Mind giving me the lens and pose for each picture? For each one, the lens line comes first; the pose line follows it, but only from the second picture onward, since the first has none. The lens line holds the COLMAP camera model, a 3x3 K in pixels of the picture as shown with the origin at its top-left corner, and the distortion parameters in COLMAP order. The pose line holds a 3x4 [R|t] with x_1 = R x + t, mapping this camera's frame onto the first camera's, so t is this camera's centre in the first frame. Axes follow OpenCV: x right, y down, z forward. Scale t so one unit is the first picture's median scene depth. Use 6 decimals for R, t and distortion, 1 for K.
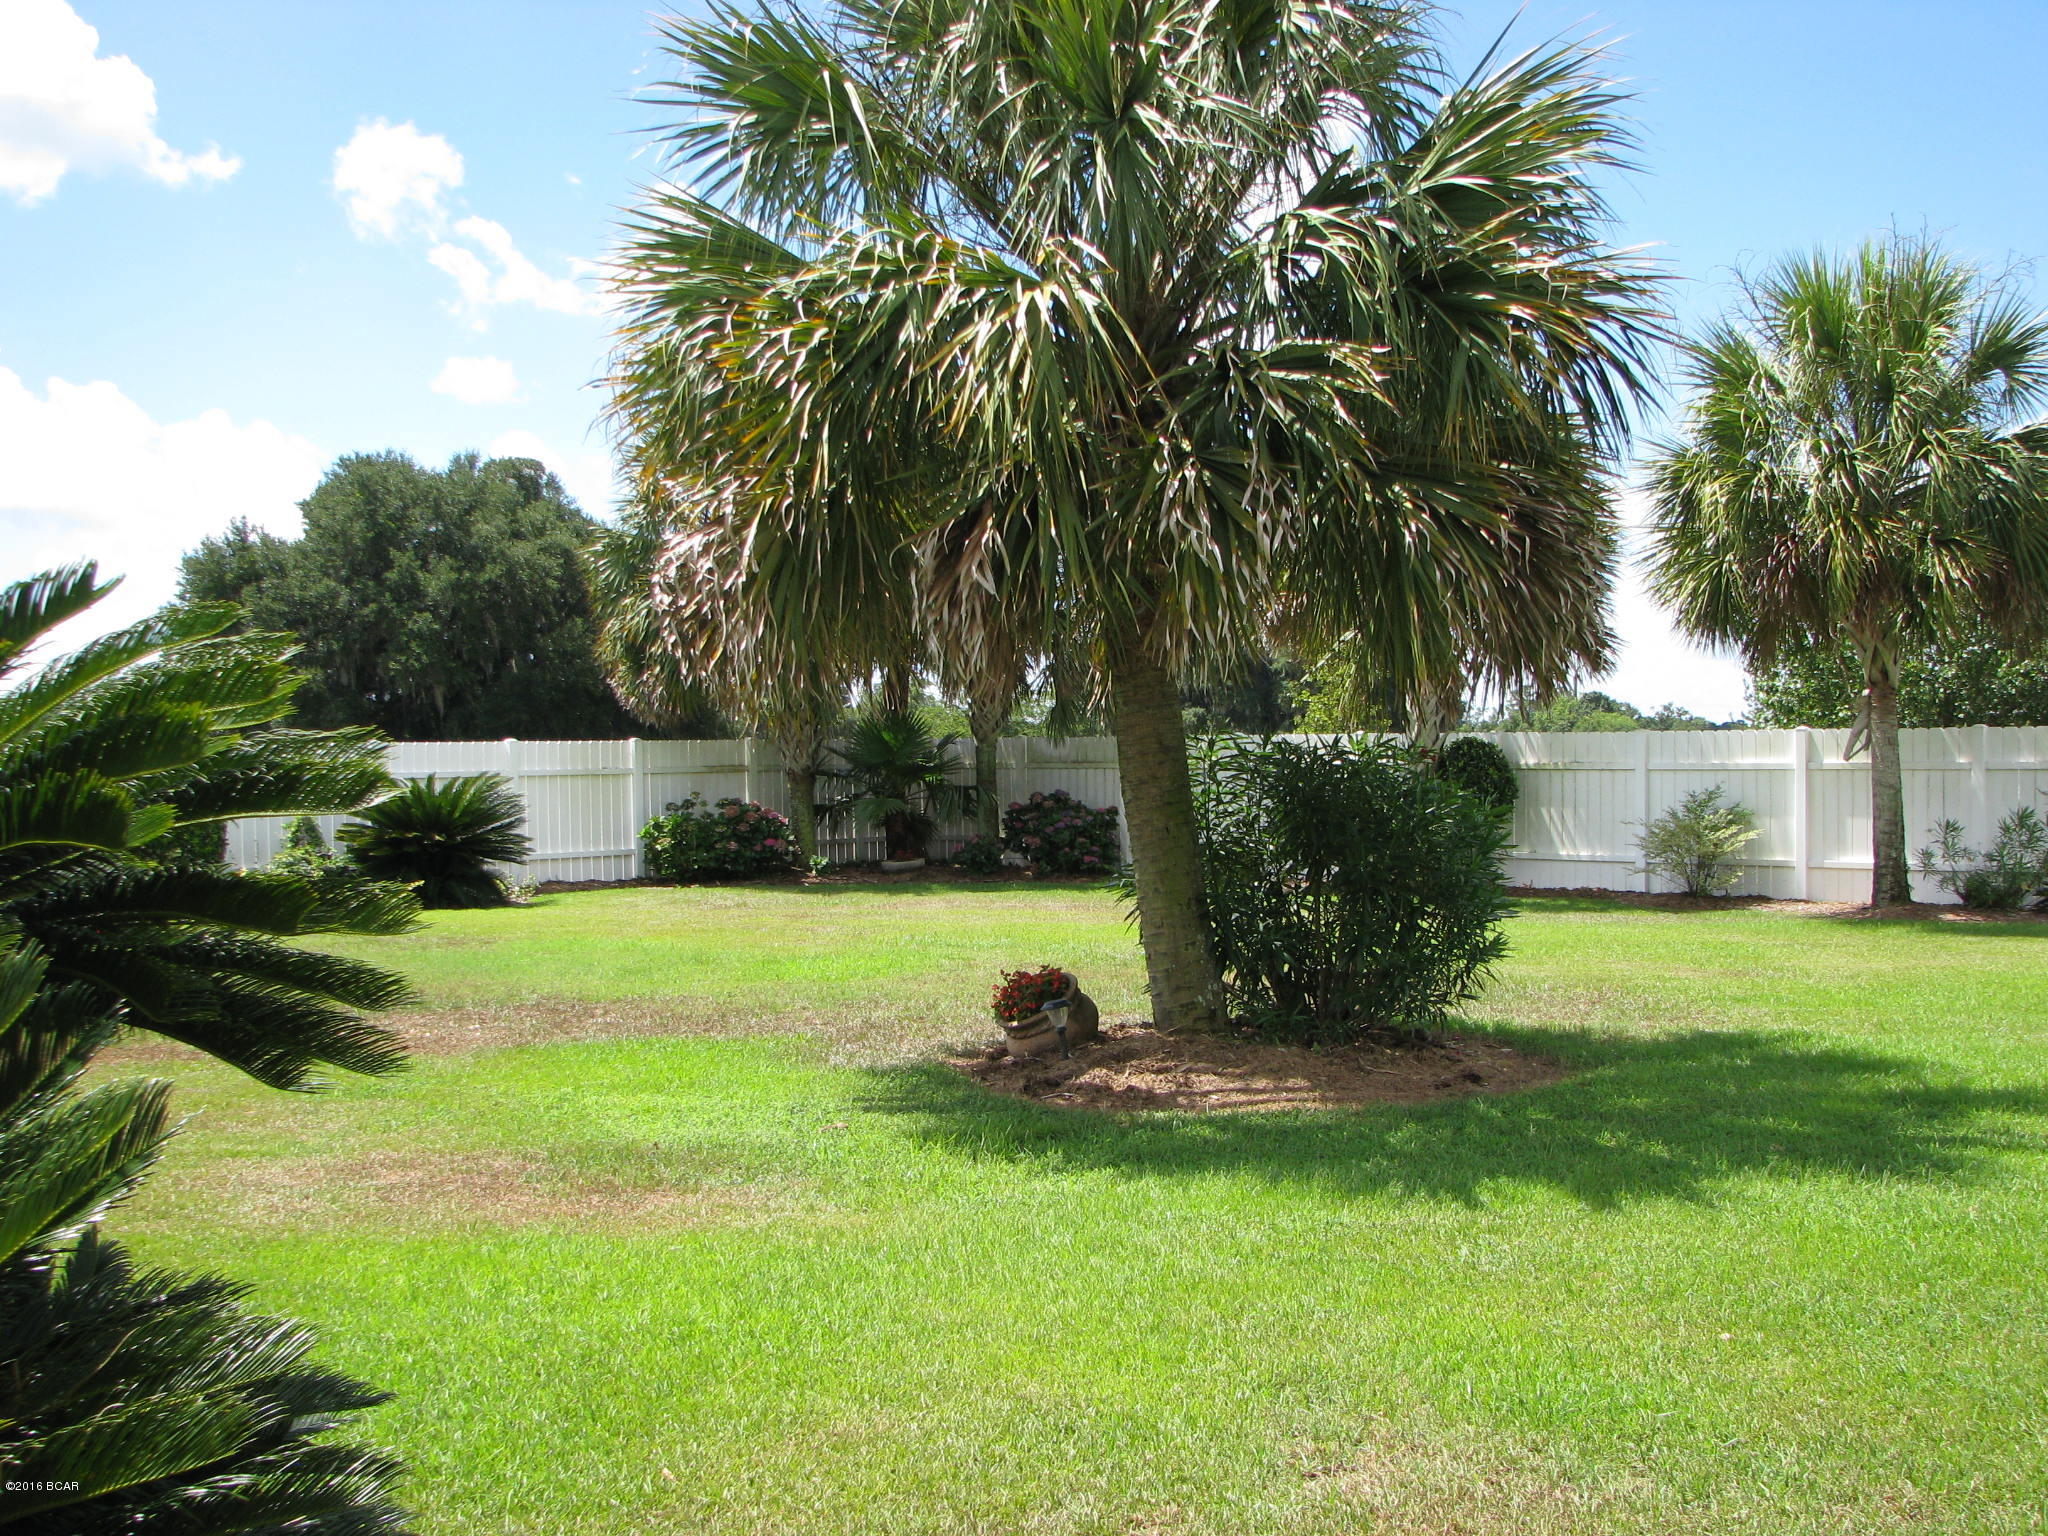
lens RADIAL K [[2222.0, 0, 1041.8], [0, 2222.0, 791.9], [0, 0, 1]] dist [-0.203069, 0.304890]
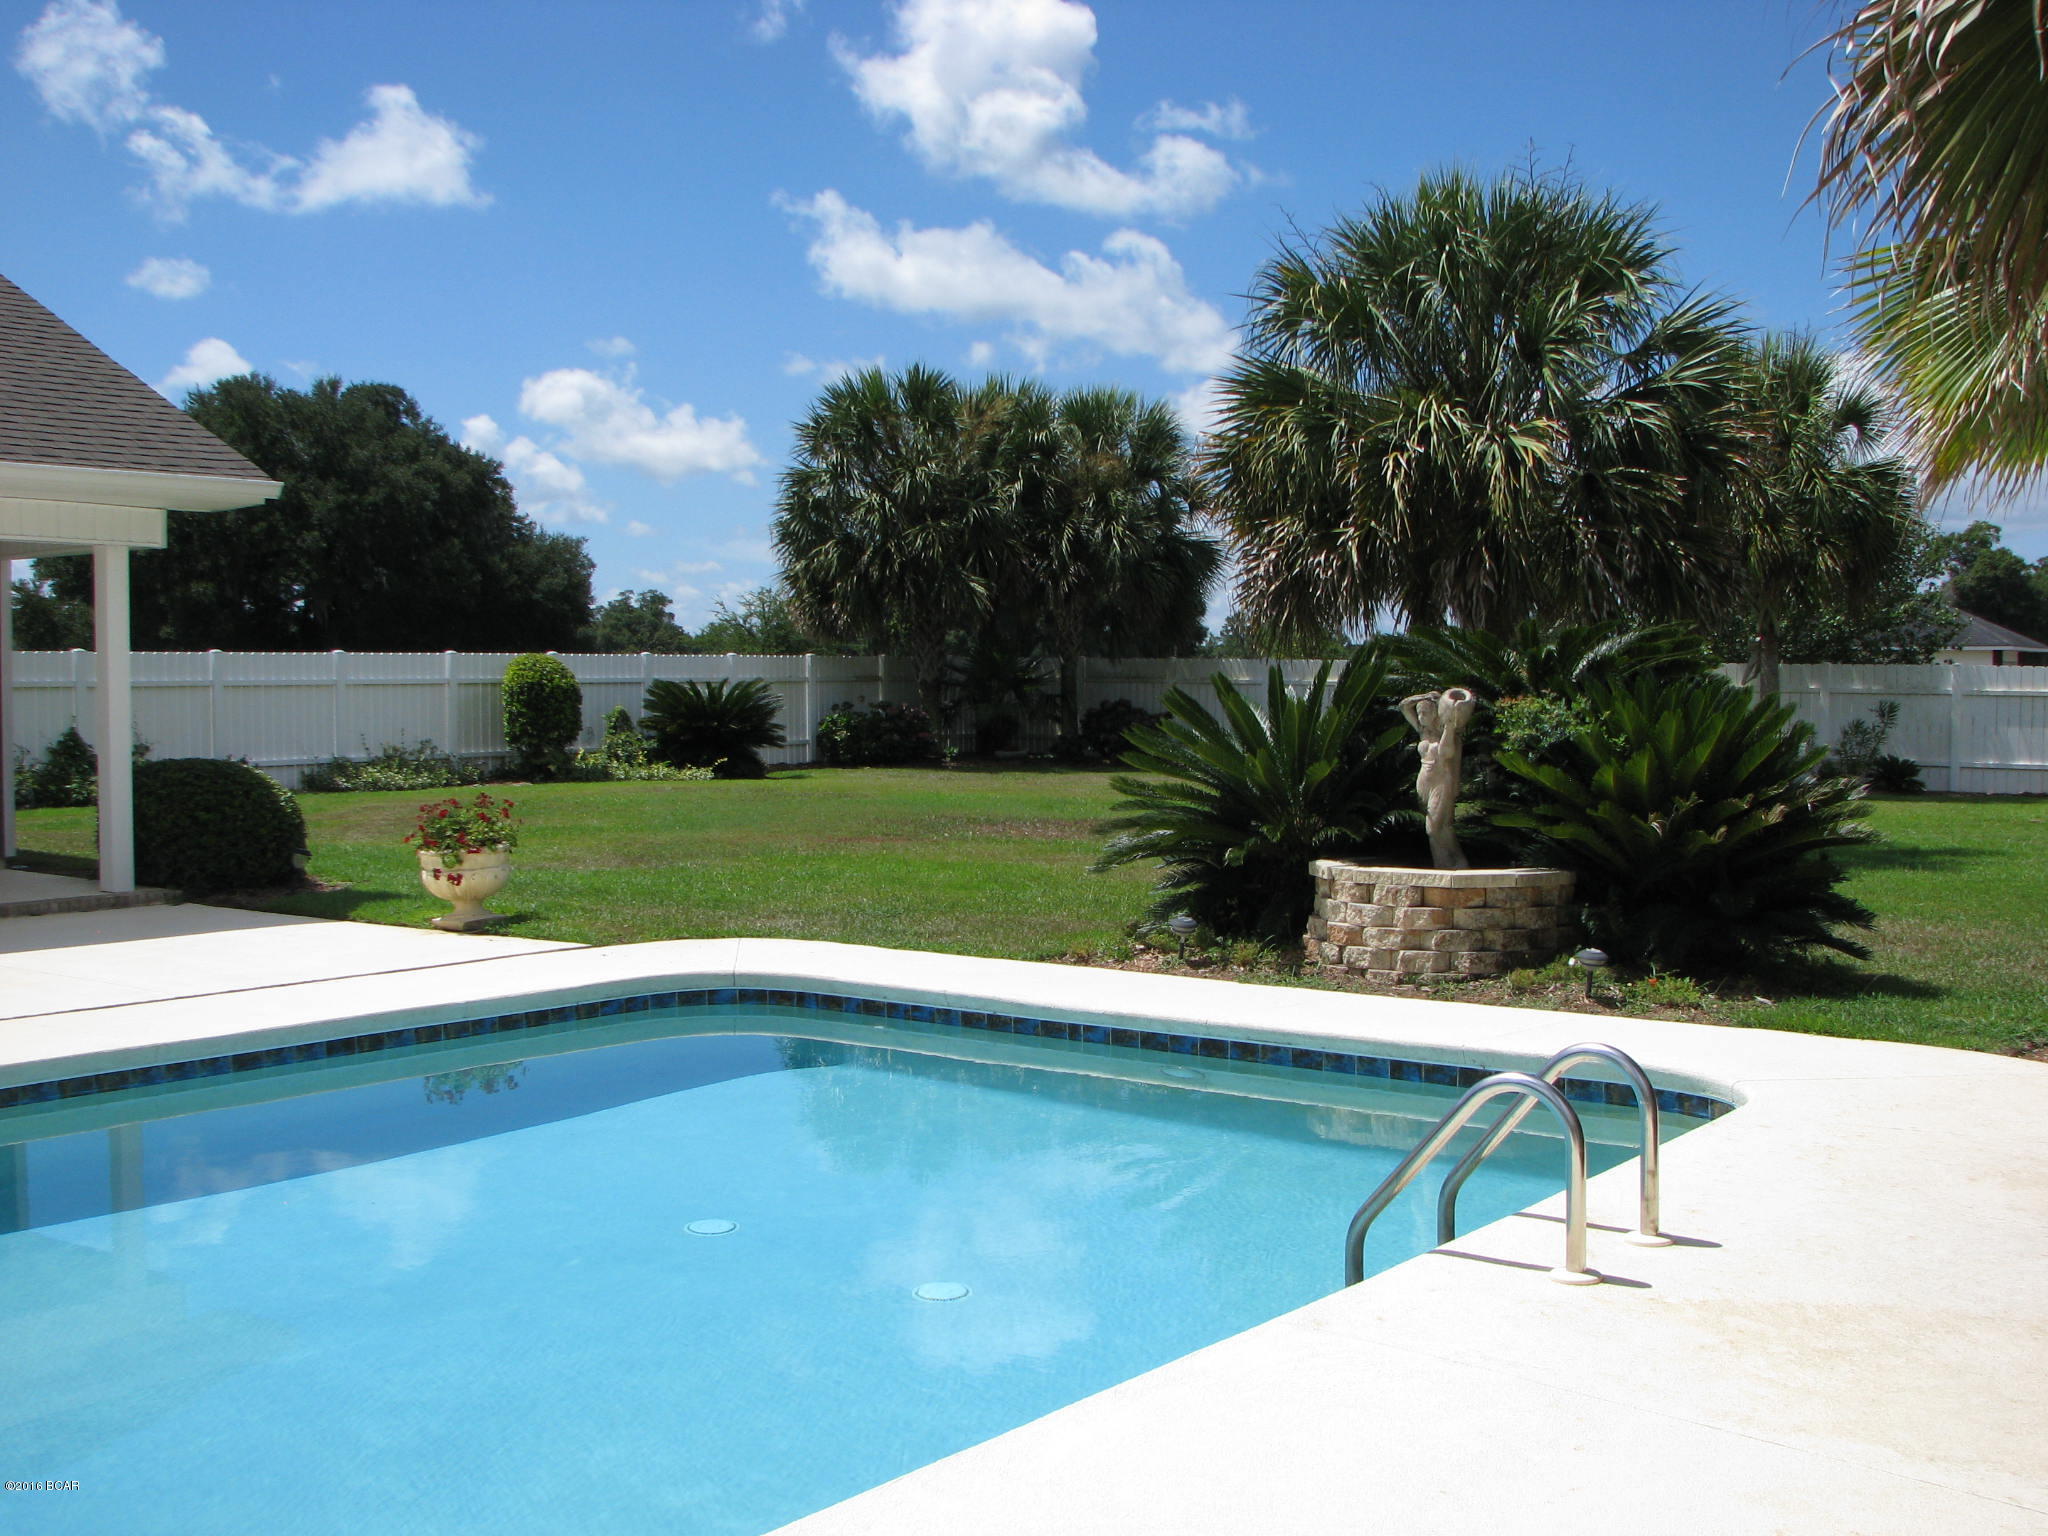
lens RADIAL K [[2222.0, 0, 1041.8], [0, 2222.0, 791.9], [0, 0, 1]] dist [-0.203069, 0.304890]
pose [[0.991074, 0.008635, 0.133029, -0.300145], [-0.013340, 0.999315, 0.034517, 0.013406], [-0.132640, -0.035983, 0.990511, -0.407721]]
